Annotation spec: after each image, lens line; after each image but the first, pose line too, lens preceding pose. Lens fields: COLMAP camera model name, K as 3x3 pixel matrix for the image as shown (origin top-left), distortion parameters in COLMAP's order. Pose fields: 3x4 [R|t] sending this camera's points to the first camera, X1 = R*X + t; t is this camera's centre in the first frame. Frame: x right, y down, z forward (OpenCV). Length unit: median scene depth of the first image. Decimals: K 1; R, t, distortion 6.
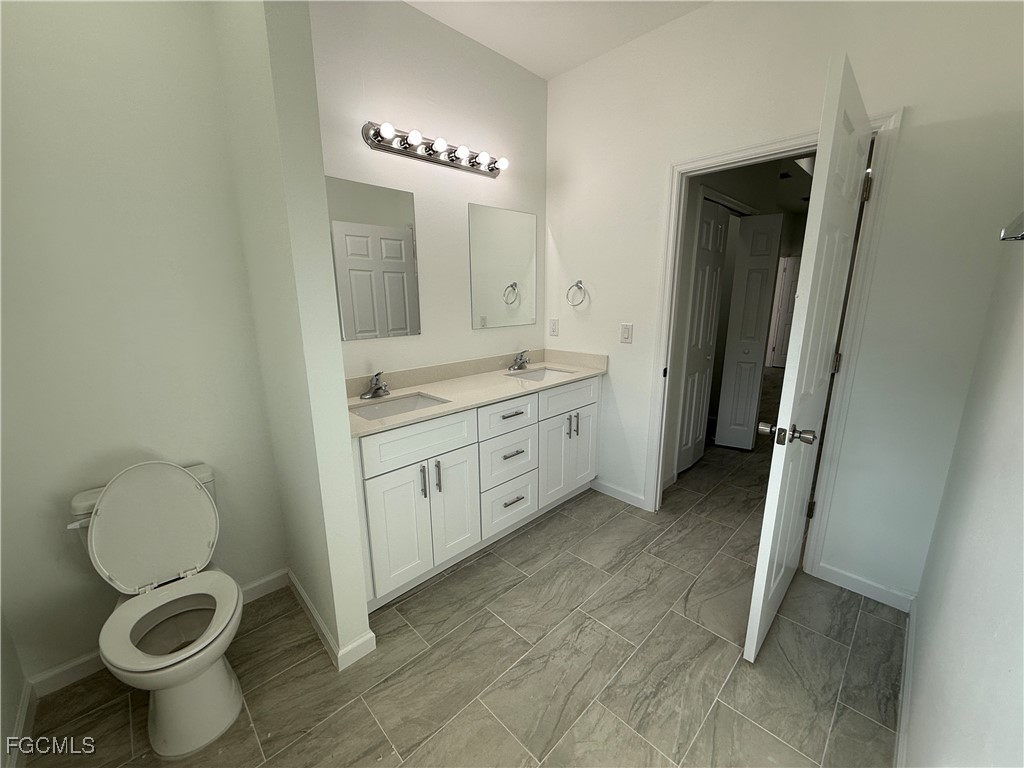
lens RADIAL K [[404.5, 0, 510.6], [0, 404.5, 383.4], [0, 0, 1]] dist [-0.008395, -0.000139]
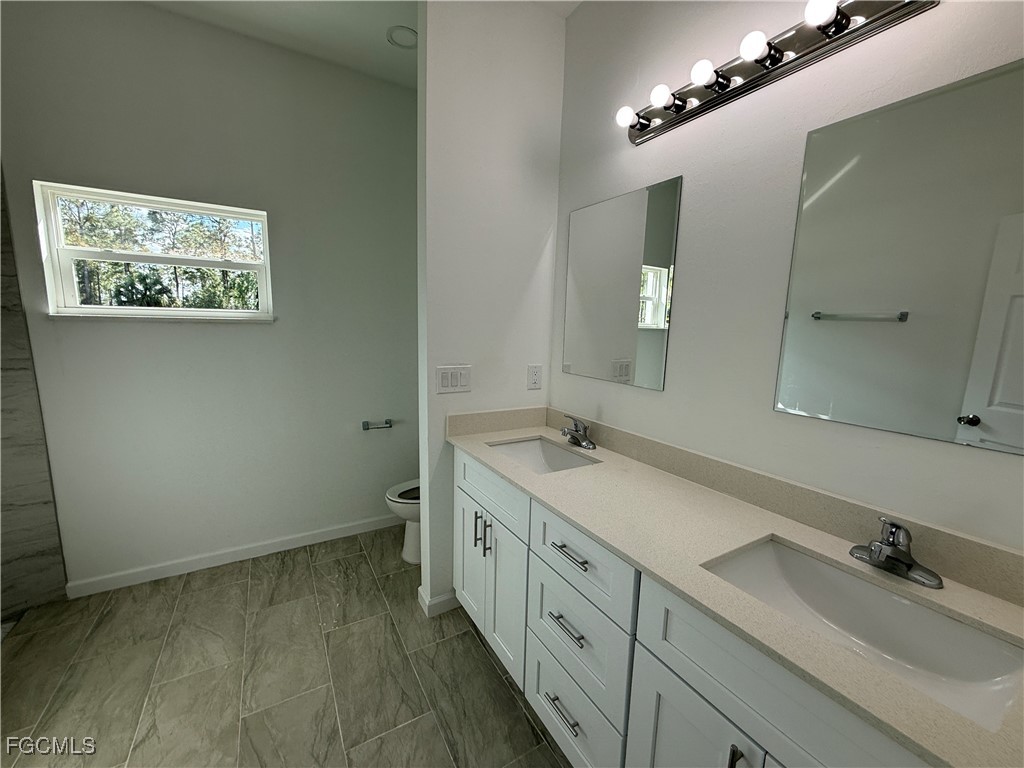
lens RADIAL K [[404.5, 0, 510.4], [0, 404.5, 384.2], [0, 0, 1]] dist [-0.008395, -0.000139]
pose [[-0.233742, 0.145250, -0.961388, 0.675112], [-0.237198, 0.950385, 0.201257, -0.301537], [0.942922, 0.275082, -0.187691, 1.317492]]
